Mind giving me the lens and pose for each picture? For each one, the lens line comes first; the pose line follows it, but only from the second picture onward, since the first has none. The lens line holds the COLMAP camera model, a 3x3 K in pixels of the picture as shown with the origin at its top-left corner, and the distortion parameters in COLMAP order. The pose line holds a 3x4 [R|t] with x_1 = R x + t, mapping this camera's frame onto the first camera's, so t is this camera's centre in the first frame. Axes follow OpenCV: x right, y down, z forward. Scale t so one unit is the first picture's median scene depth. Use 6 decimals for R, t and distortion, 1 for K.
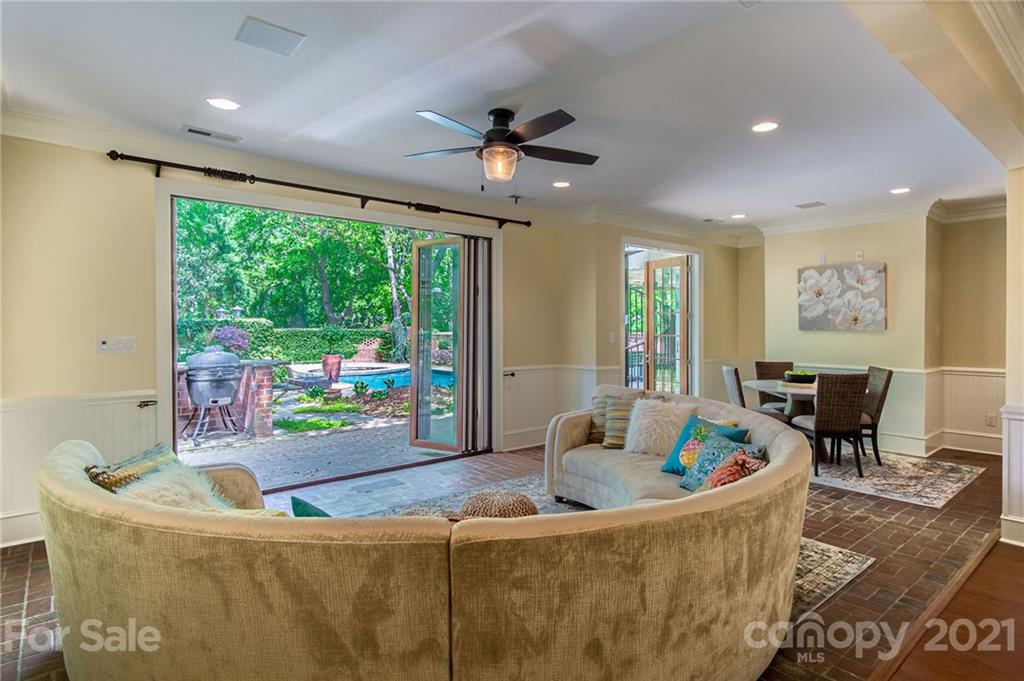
lens RADIAL K [[546.6, 0, 530.0], [0, 546.6, 325.4], [0, 0, 1]] dist [0.006834, 0.000034]
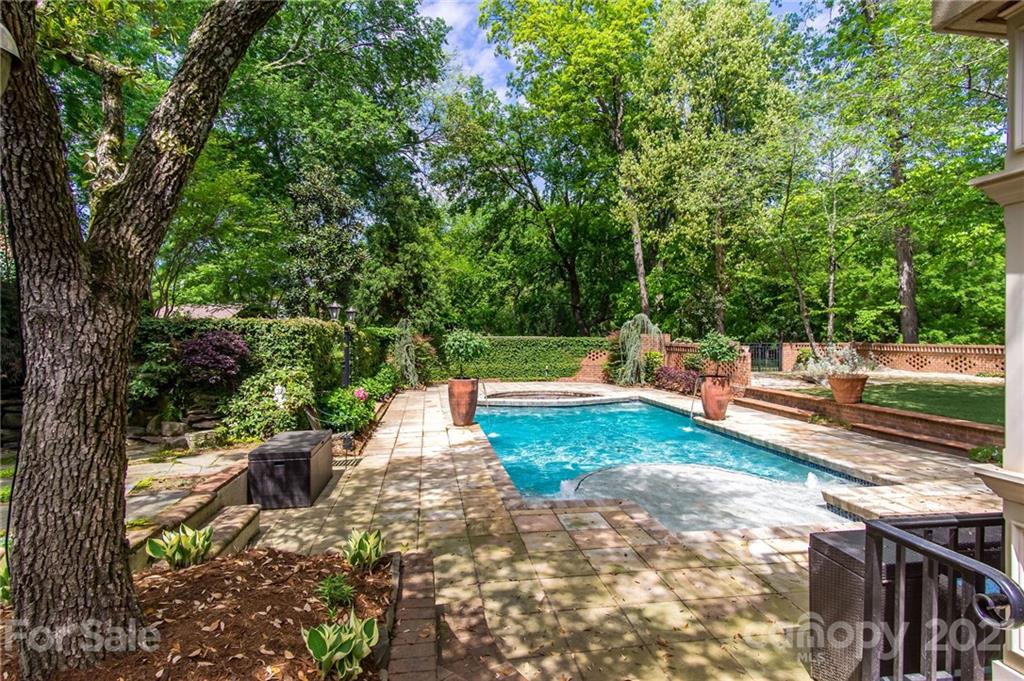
lens RADIAL K [[546.6, 0, 518.4], [0, 546.6, 336.9], [0, 0, 1]] dist [0.006834, 0.000034]
pose [[0.850270, 0.006929, -0.526301, 0.017681], [-0.004387, 0.999972, 0.006078, 0.008431], [0.526328, -0.002859, 0.850277, 1.397702]]
